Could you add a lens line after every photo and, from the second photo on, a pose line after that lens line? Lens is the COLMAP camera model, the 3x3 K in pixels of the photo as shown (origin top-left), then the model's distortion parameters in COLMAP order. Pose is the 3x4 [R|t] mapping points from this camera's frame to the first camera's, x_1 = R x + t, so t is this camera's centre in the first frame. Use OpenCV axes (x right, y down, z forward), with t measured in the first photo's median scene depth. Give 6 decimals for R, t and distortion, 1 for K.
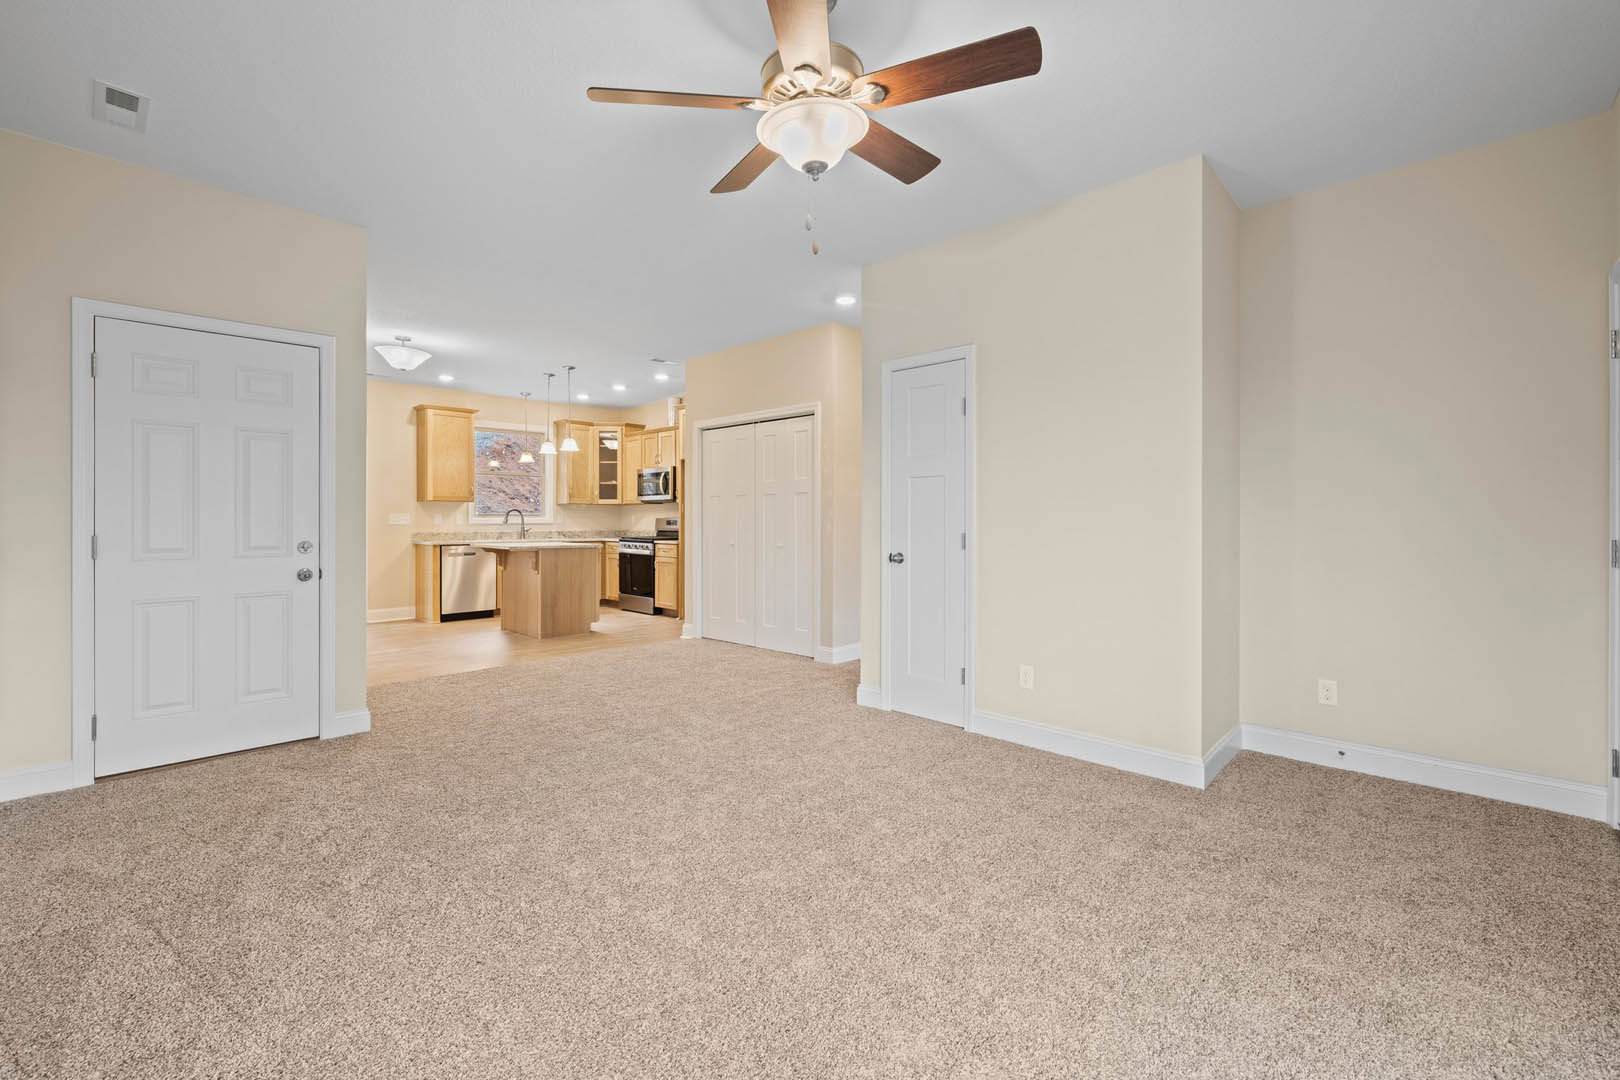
lens RADIAL K [[683.4, 0, 805.7], [0, 683.4, 519.2], [0, 0, 1]] dist [-0.000207, 0.000022]
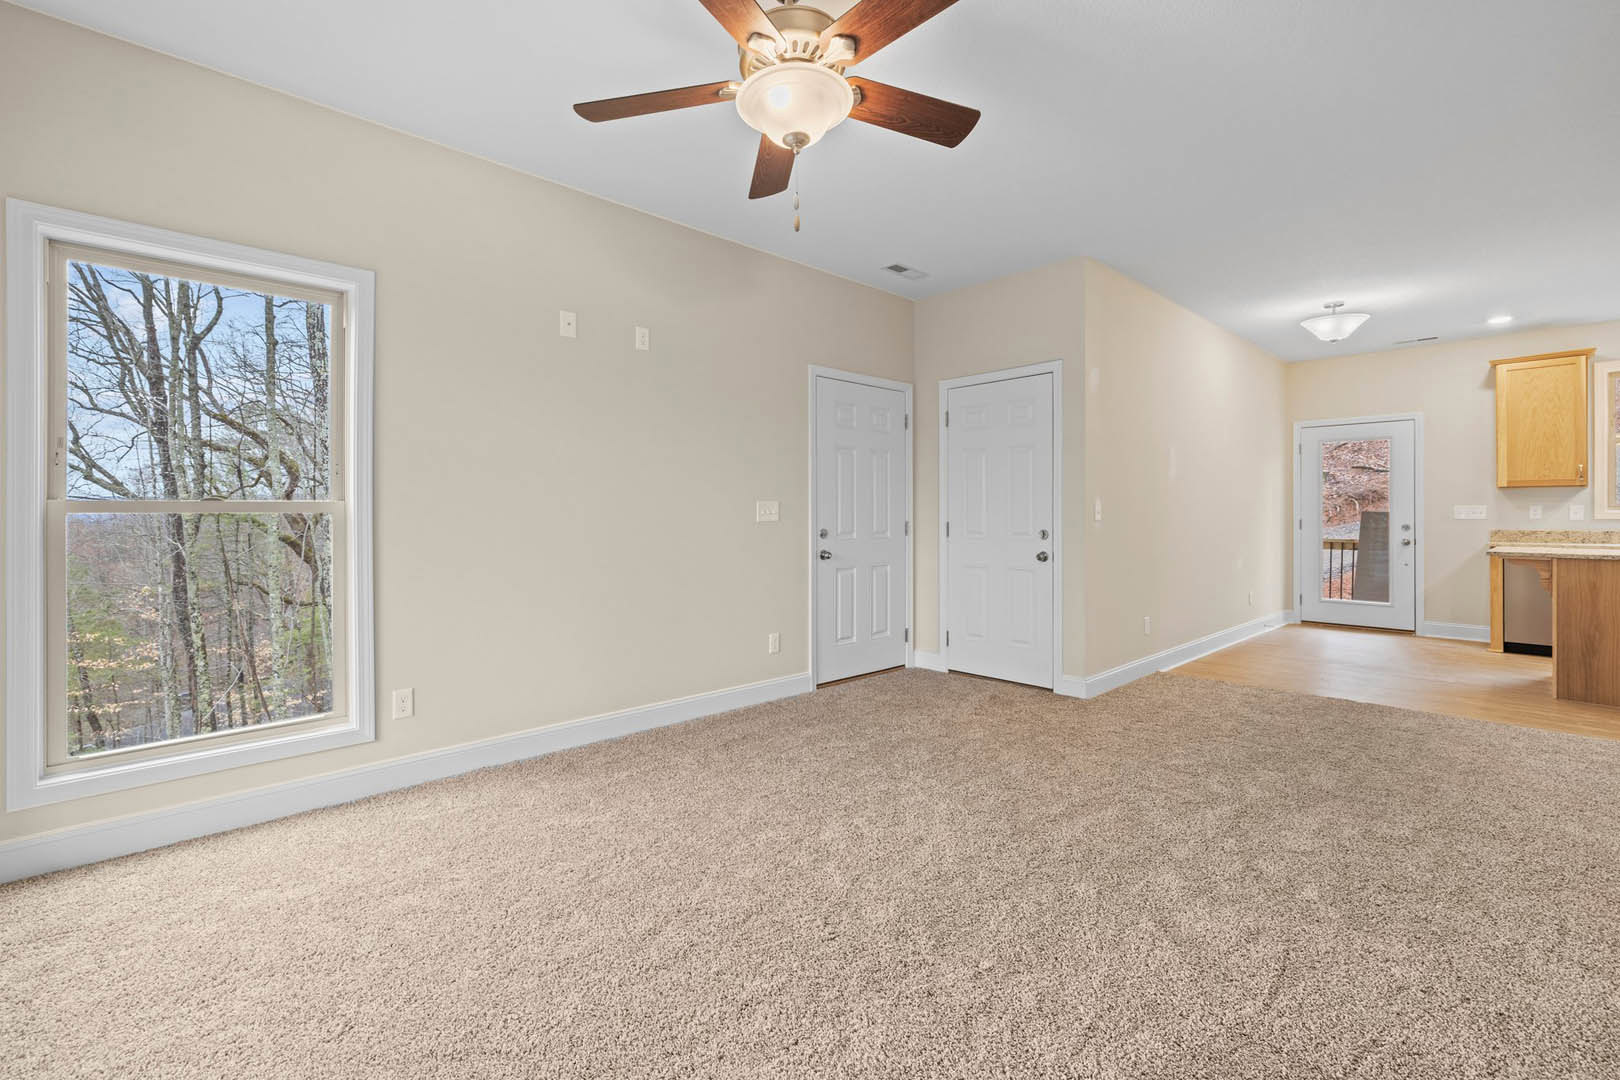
lens RADIAL K [[713.8, 0, 804.1], [0, 713.8, 512.9], [0, 0, 1]] dist [-0.000968, -0.000181]
pose [[-0.050340, -0.000202, -0.998732, 0.284375], [0.000405, 1.000000, -0.000223, 0.000742], [0.998732, -0.000416, -0.050340, 0.296997]]
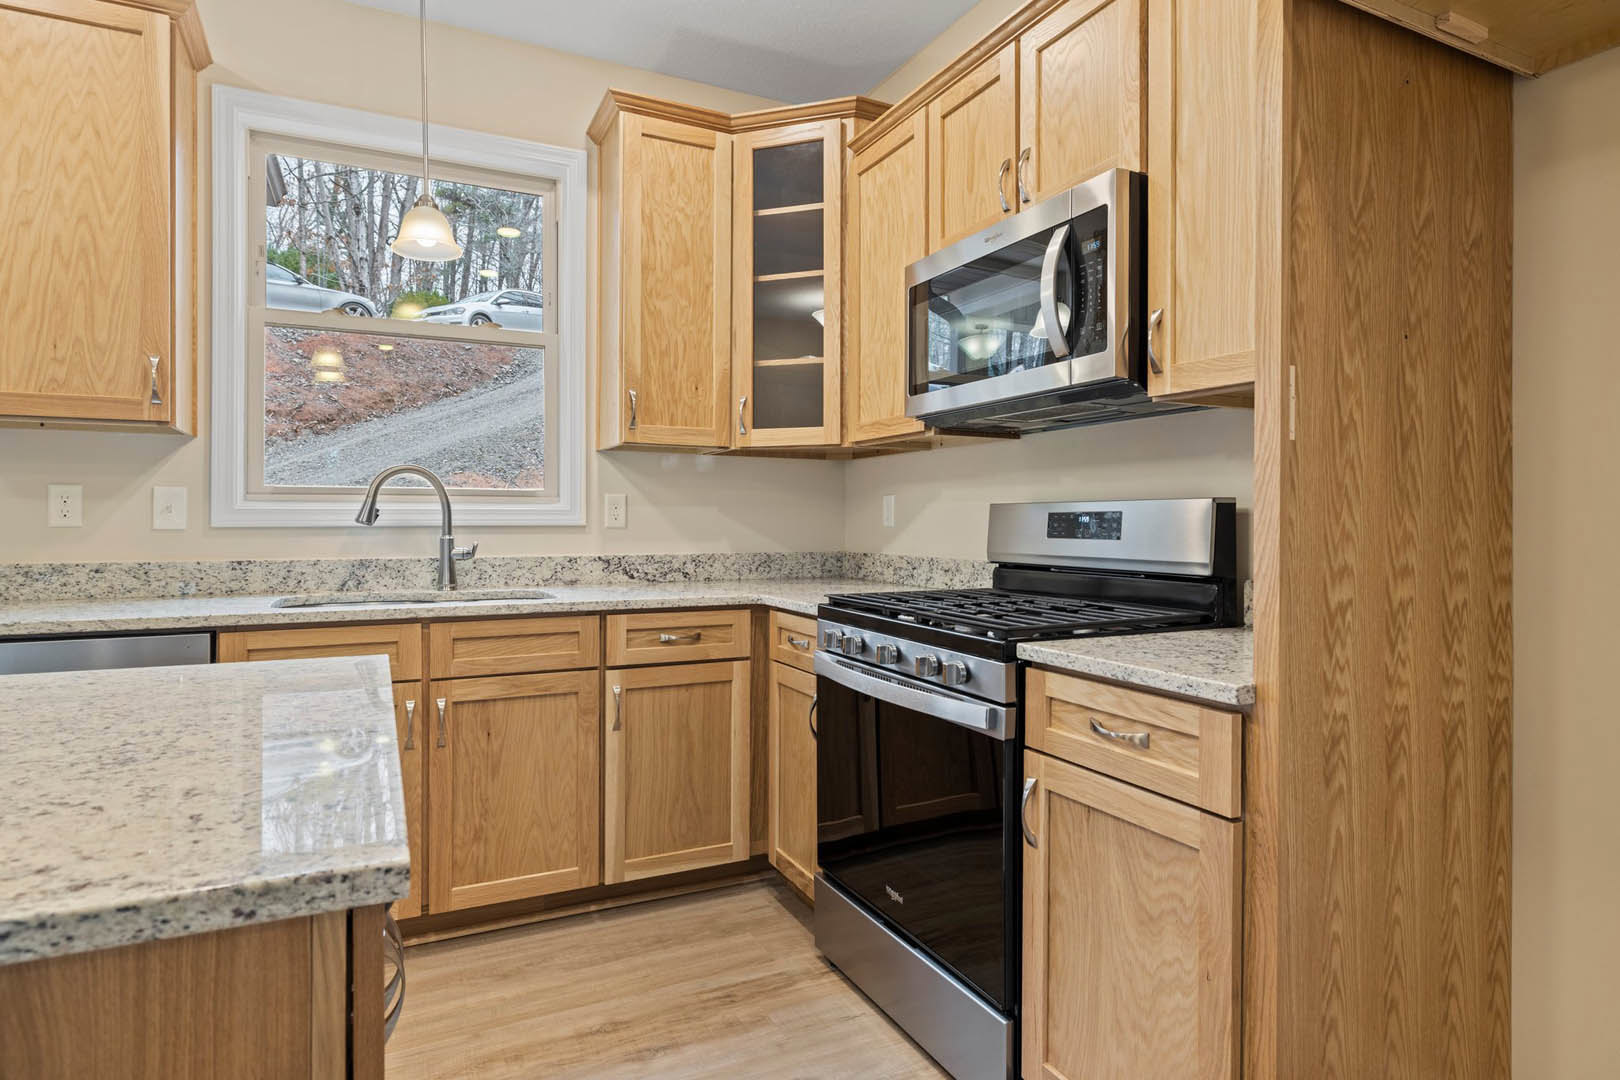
lens RADIAL K [[885.0, 0, 804.7], [0, 885.0, 523.4], [0, 0, 1]] dist [0.000005, -0.001258]
pose [[0.940649, 0.003584, -0.339363, -0.224748], [-0.002661, 0.999991, 0.003185, 0.004789], [0.339372, -0.002093, 0.940650, 0.899012]]
